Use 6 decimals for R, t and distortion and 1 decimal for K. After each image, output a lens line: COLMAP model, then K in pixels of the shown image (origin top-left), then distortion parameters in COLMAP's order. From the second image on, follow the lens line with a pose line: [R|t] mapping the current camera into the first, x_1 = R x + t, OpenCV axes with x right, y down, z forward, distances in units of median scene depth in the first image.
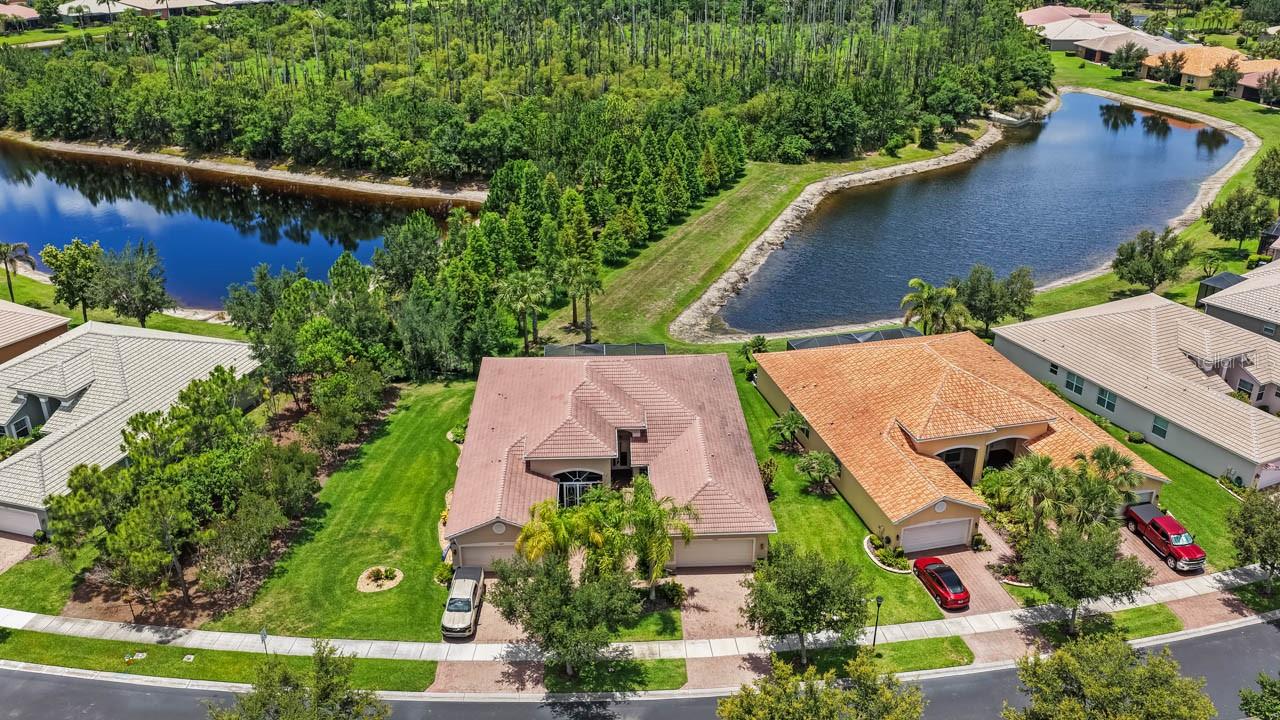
lens RADIAL K [[1063.6, 0, 640.0], [0, 1063.6, 360.0], [0, 0, 1]] dist [-0.005861, 0.013722]
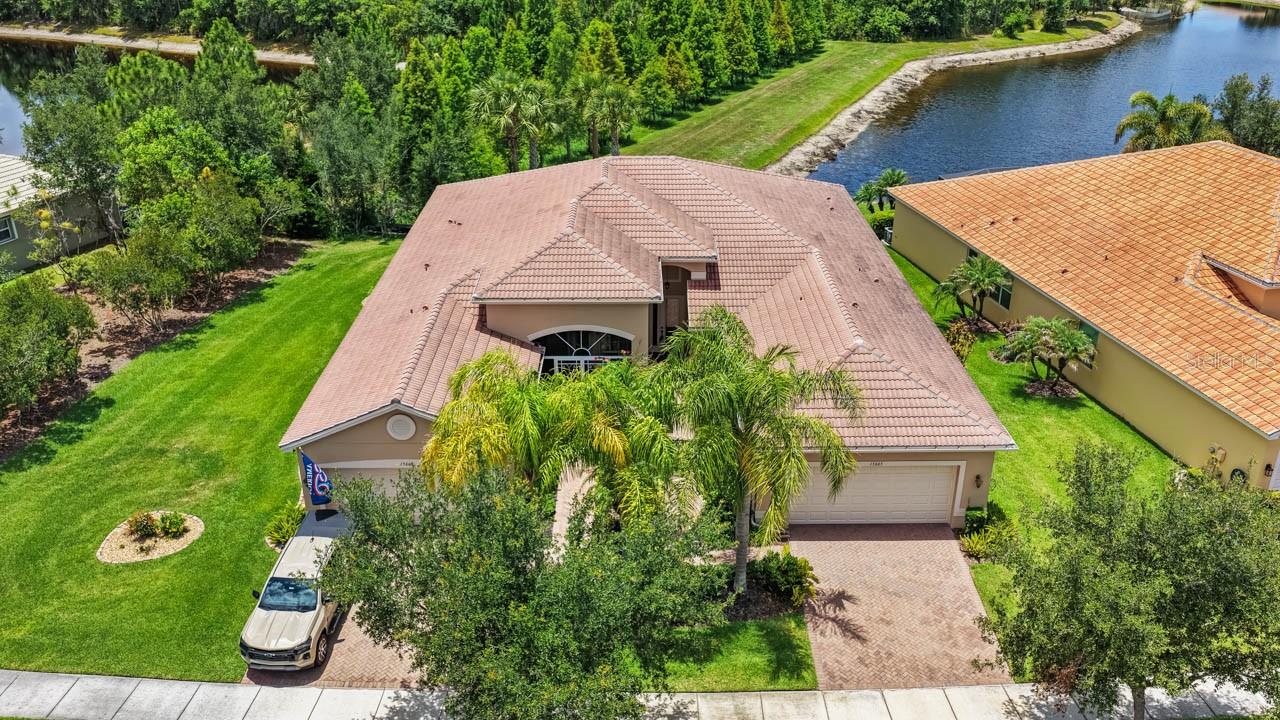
lens RADIAL K [[1063.6, 0, 640.0], [0, 1063.6, 360.0], [0, 0, 1]] dist [-0.005861, 0.013722]
pose [[0.999355, 0.014108, -0.033027, -0.011318], [-0.014105, 0.999900, 0.000320, 0.088736], [0.033028, 0.000146, 0.999454, 0.382417]]
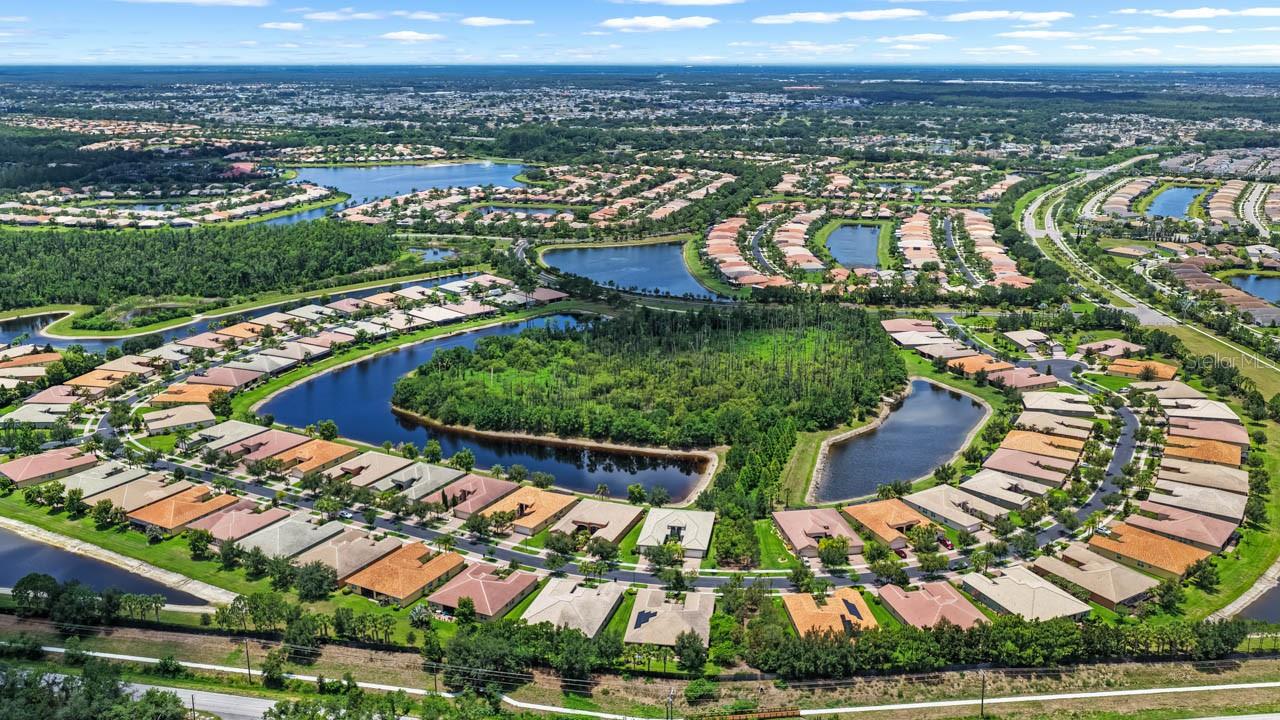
lens RADIAL K [[1063.6, 0, 640.0], [0, 1063.6, 360.0], [0, 0, 1]] dist [-0.005861, 0.013722]
pose [[0.992044, -0.034897, 0.120957, -0.984412], [0.053164, 0.987064, -0.151255, 0.009541], [-0.114114, 0.156482, 0.981066, -2.547402]]
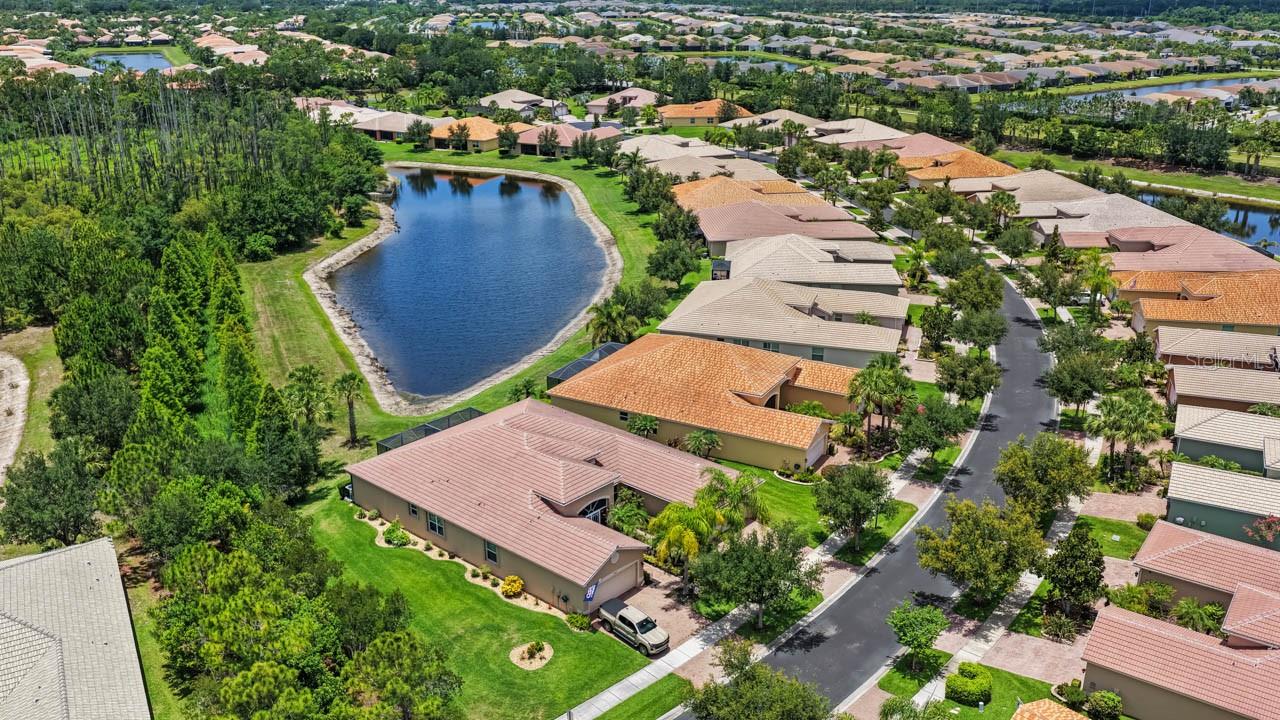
lens RADIAL K [[1063.6, 0, 640.0], [0, 1063.6, 360.0], [0, 0, 1]] dist [-0.005861, 0.013722]
pose [[0.685499, -0.244576, 0.685765, -0.566645], [0.301141, 0.952791, 0.038786, -0.049776], [-0.662877, 0.179924, 0.726789, 0.103081]]
